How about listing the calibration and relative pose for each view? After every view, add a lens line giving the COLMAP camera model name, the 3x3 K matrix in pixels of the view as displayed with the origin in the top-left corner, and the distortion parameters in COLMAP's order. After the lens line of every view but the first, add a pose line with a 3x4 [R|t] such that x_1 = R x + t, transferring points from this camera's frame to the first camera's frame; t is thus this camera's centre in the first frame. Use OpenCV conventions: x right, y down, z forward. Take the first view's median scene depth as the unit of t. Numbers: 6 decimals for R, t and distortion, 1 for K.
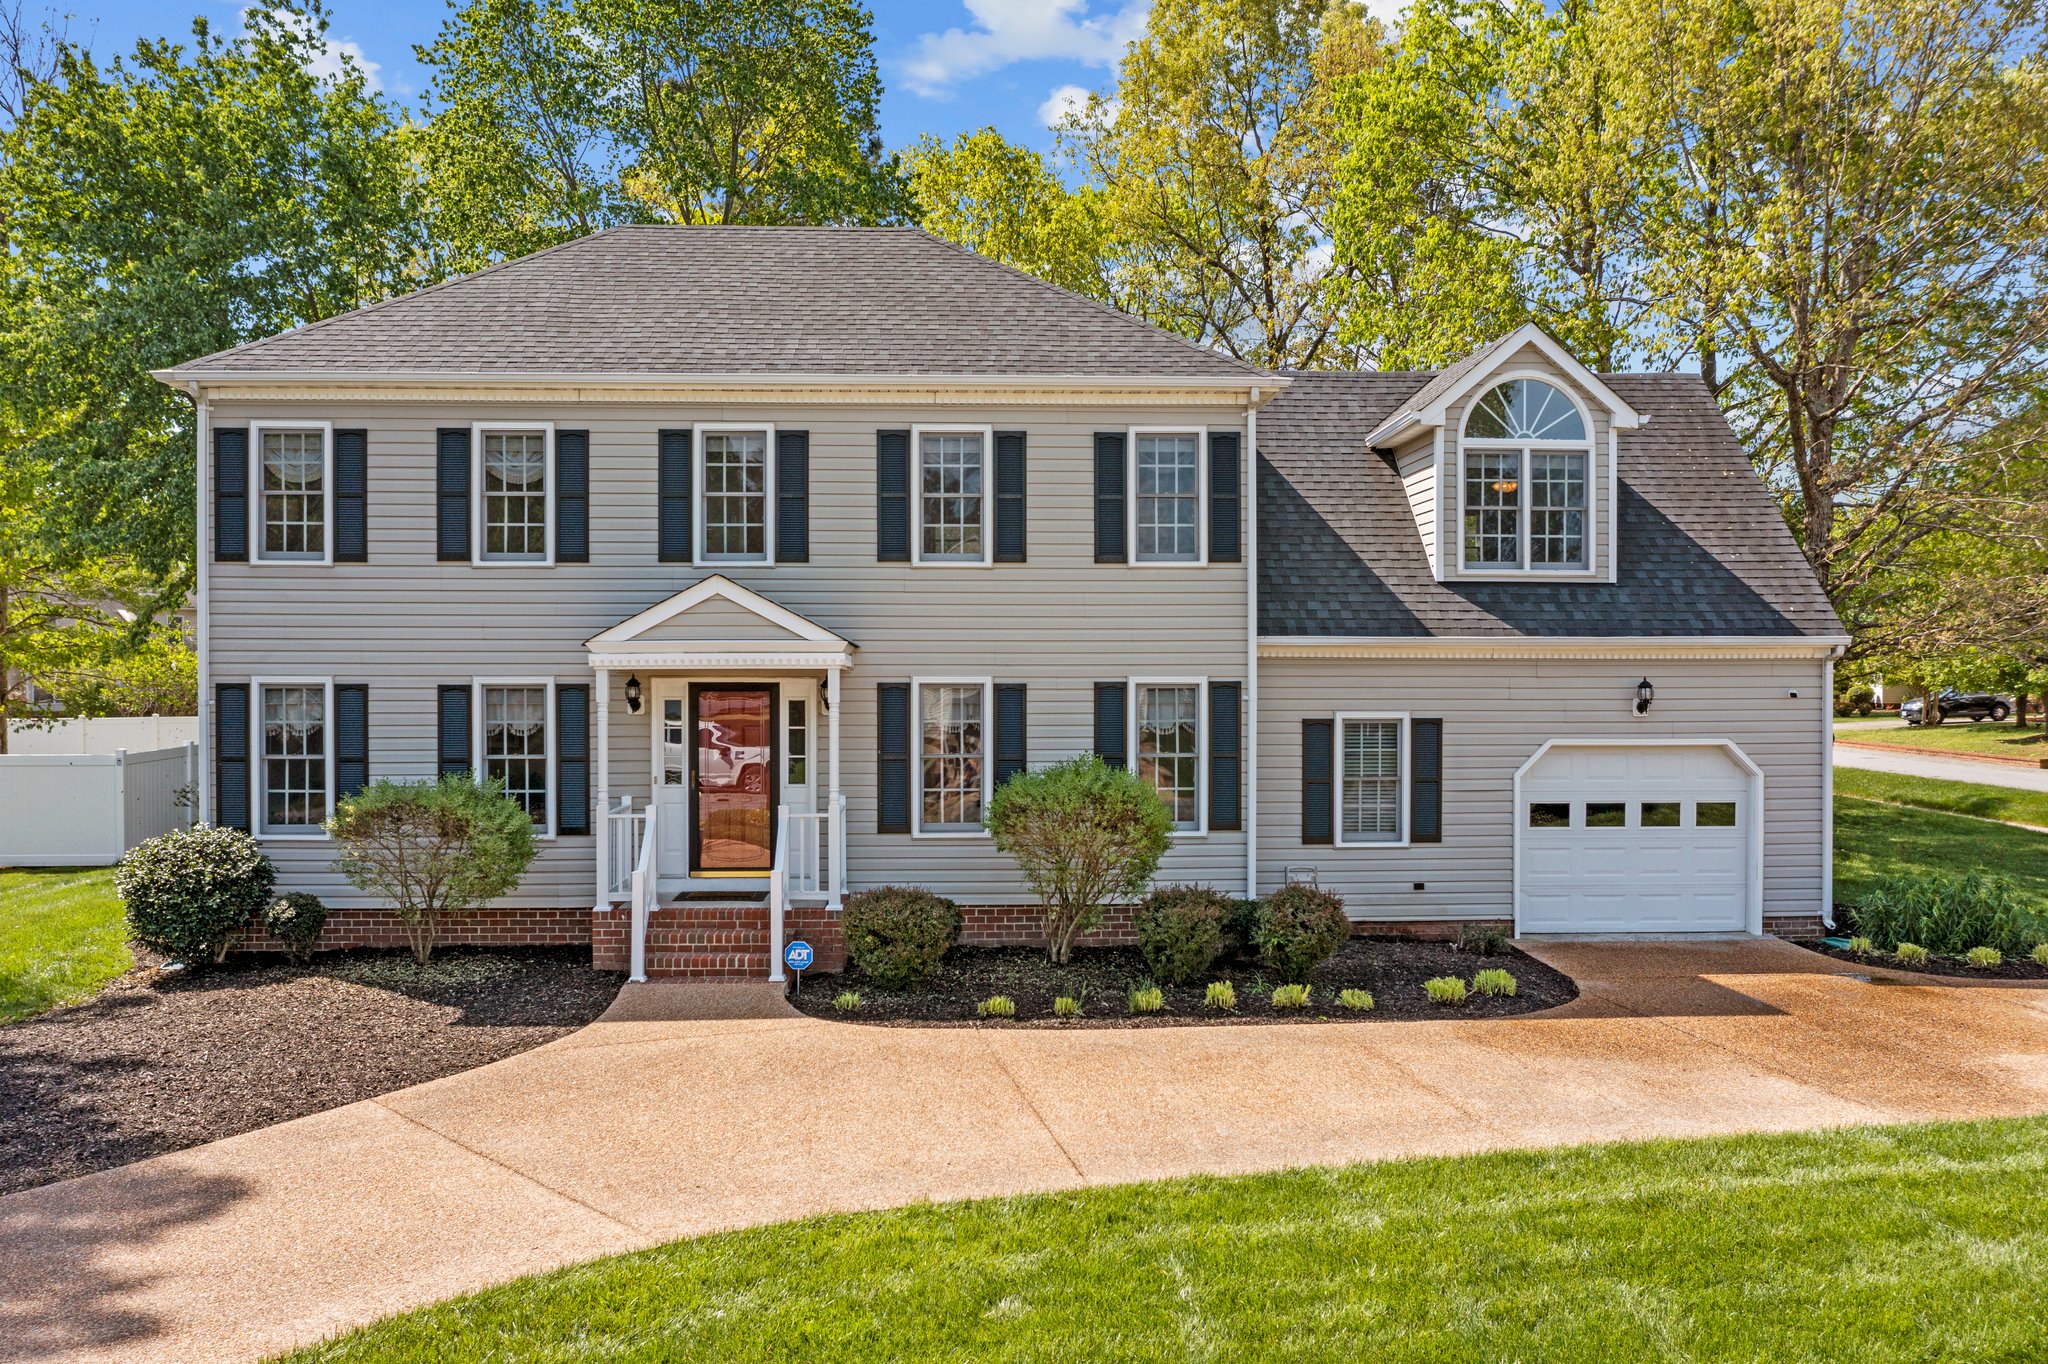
lens RADIAL K [[1617.9, 0, 1024.0], [0, 1617.9, 682.0], [0, 0, 1]] dist [-0.022377, 0.006331]
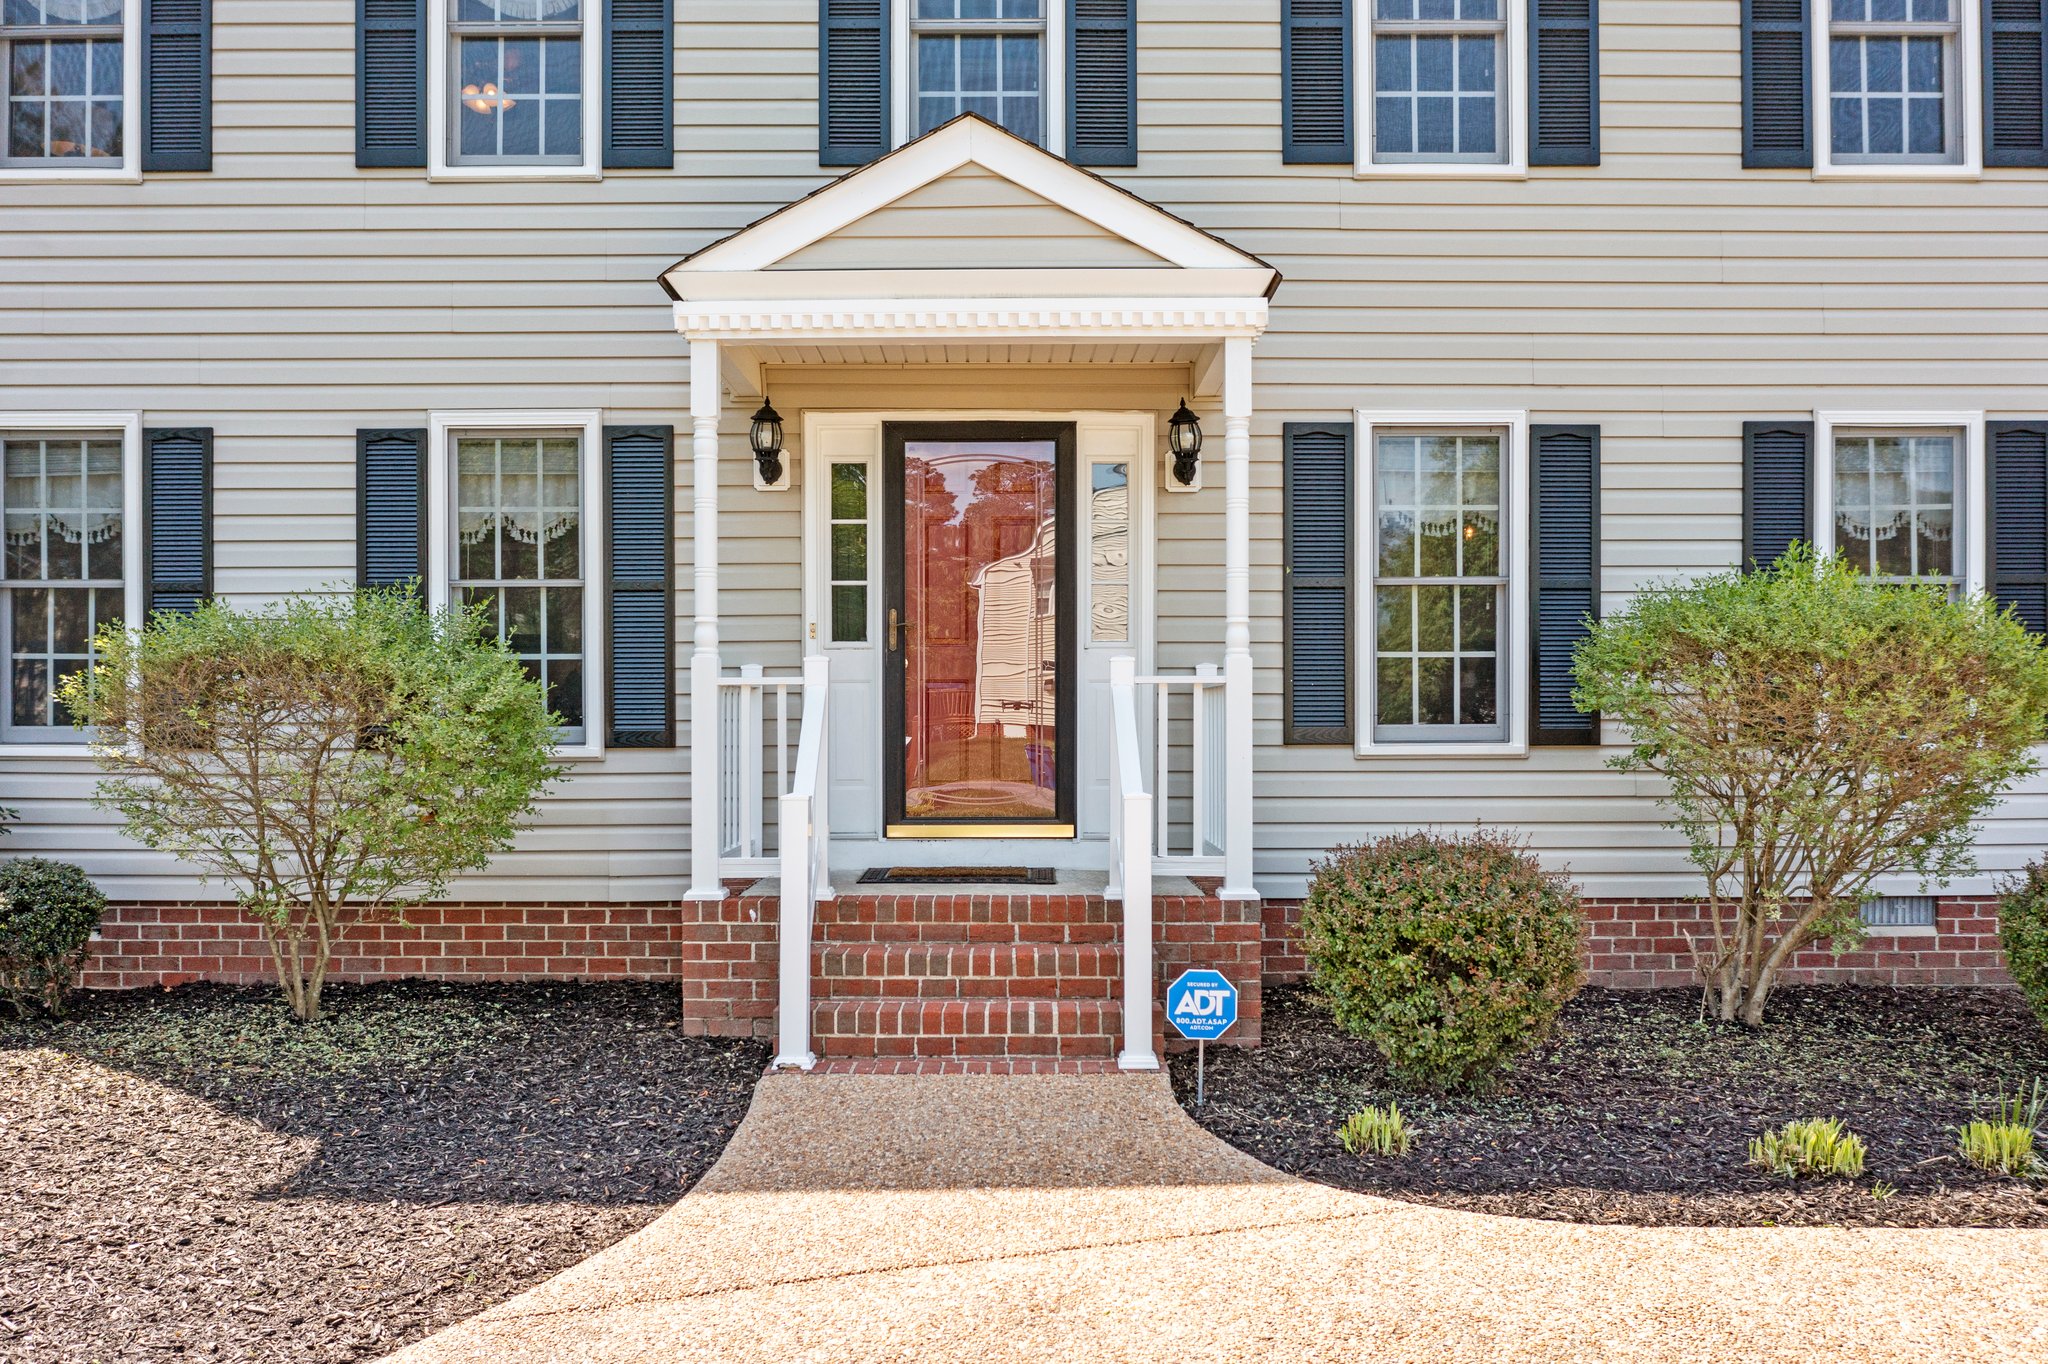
lens RADIAL K [[1625.8, 0, 1020.9], [0, 1625.8, 727.8], [0, 0, 1]] dist [-0.017871, -0.002560]
pose [[0.998943, -0.001448, -0.045951, -0.146403], [0.001329, 0.999996, -0.002625, 0.090690], [0.045955, 0.002562, 0.998940, 0.532533]]
